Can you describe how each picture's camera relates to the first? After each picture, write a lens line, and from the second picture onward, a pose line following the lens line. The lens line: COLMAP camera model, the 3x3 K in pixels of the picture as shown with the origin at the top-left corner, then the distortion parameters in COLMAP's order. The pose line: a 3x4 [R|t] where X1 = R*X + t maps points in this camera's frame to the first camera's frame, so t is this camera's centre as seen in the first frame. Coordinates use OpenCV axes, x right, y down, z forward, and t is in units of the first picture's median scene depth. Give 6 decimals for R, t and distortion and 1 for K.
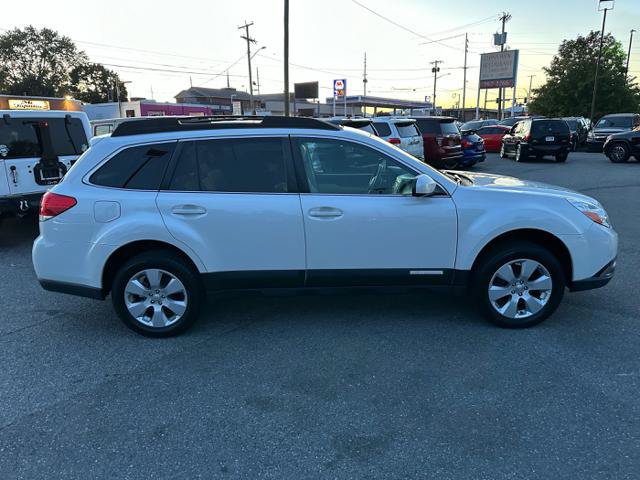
lens RADIAL K [[448.9, 0, 317.9], [0, 448.9, 236.7], [0, 0, 1]] dist [0.055774, -0.048943]
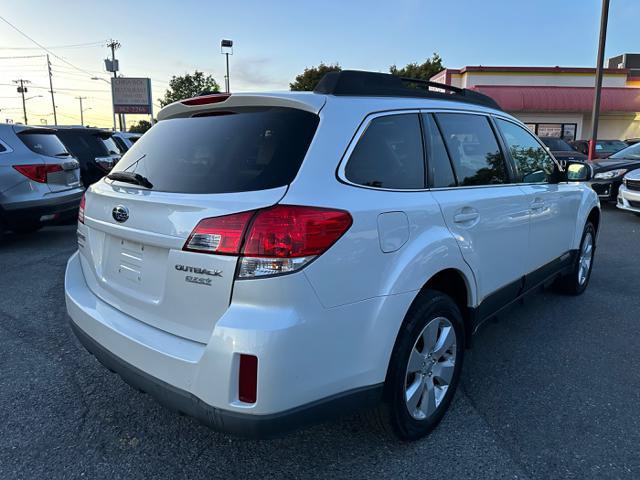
lens RADIAL K [[458.2, 0, 319.5], [0, 458.2, 242.5], [0, 0, 1]] dist [0.002765, -0.010889]
pose [[0.672221, -0.126006, 0.729548, -0.094488], [0.165494, 0.986050, 0.017818, -0.006744], [-0.721616, 0.108758, 0.683697, 0.072320]]
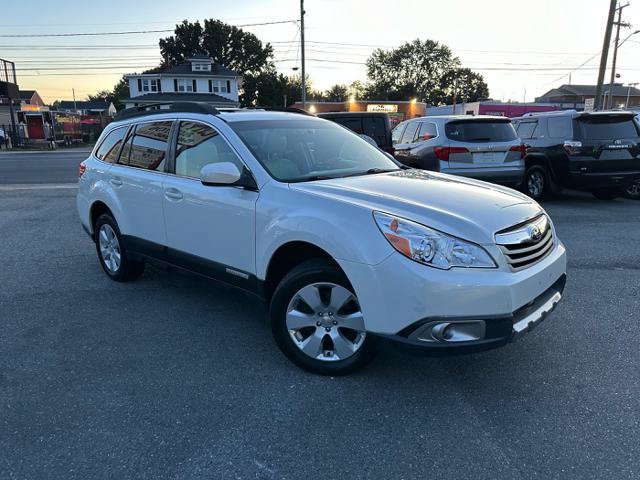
lens RADIAL K [[458.2, 0, 319.5], [0, 458.2, 242.5], [0, 0, 1]] dist [0.002765, -0.010889]
pose [[0.741249, 0.168768, -0.649668, 0.098666], [-0.164860, 0.984003, 0.067520, -0.007148], [0.650670, 0.057056, 0.757214, 0.043465]]
